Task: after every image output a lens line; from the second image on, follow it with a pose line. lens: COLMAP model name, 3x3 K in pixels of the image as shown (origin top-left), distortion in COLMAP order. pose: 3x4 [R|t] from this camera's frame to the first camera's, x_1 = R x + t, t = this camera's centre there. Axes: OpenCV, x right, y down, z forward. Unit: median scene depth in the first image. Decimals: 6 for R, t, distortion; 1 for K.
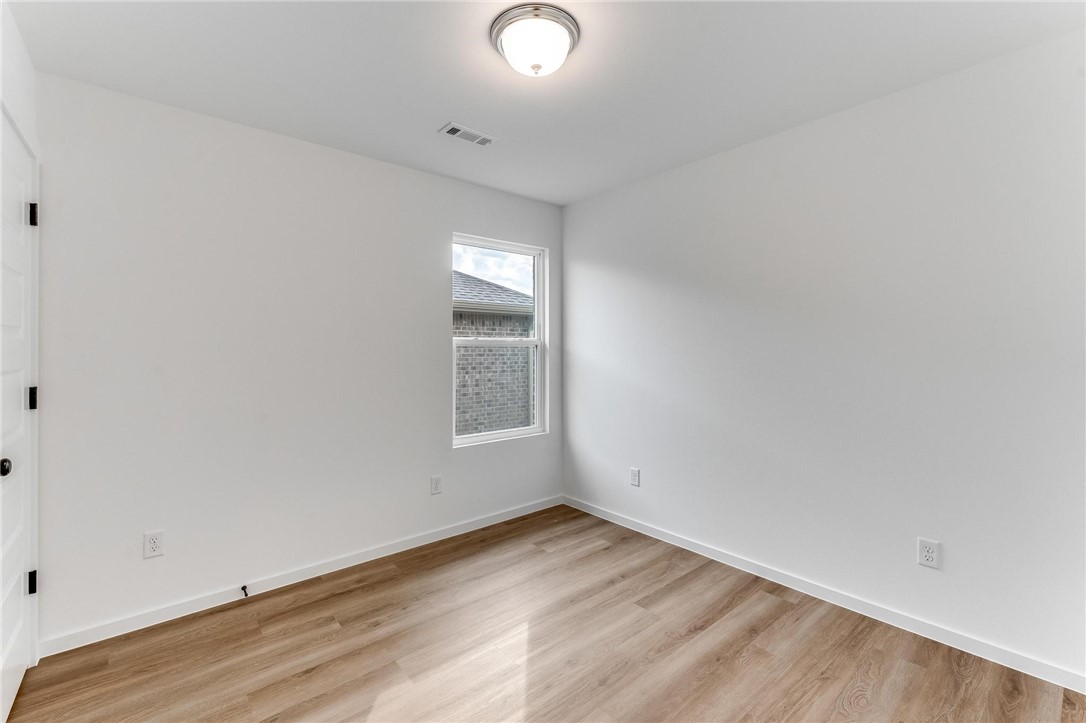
lens RADIAL K [[452.7, 0, 551.6], [0, 452.7, 361.9], [0, 0, 1]] dist [-0.004286, -0.000063]
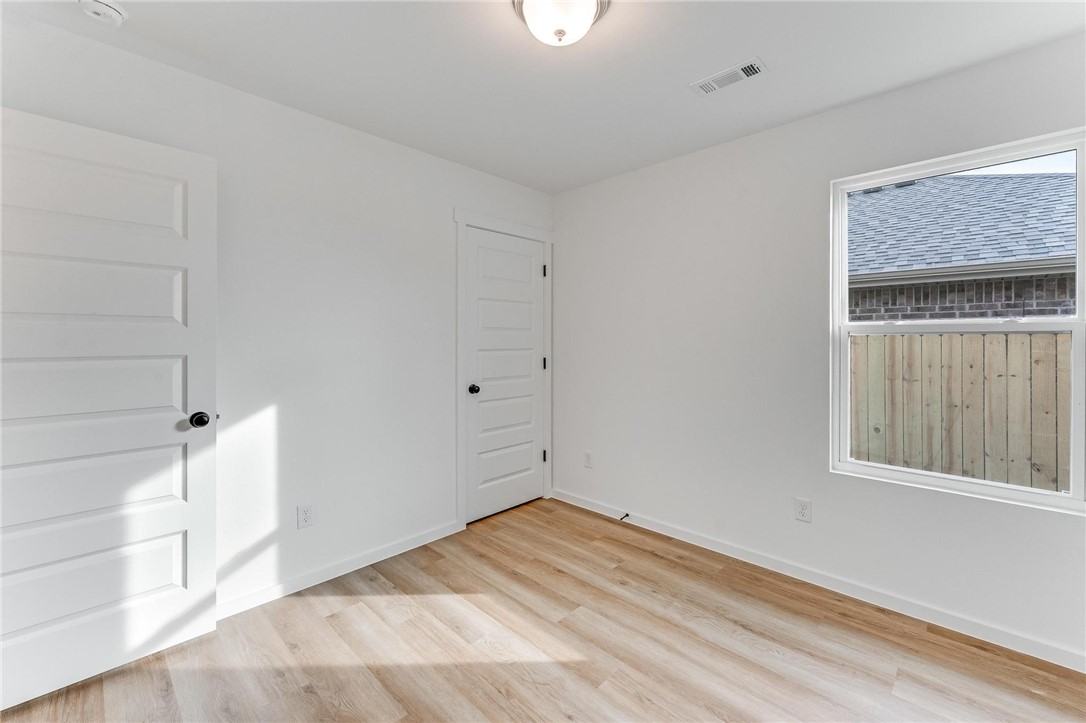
lens RADIAL K [[438.4, 0, 558.4], [0, 438.4, 338.8], [0, 0, 1]] dist [0.001778, 0.001243]
pose [[0.124906, -0.005211, -0.992155, 0.596945], [-0.029245, 0.999532, -0.008931, -0.013575], [0.991737, 0.030131, 0.124695, 0.596947]]
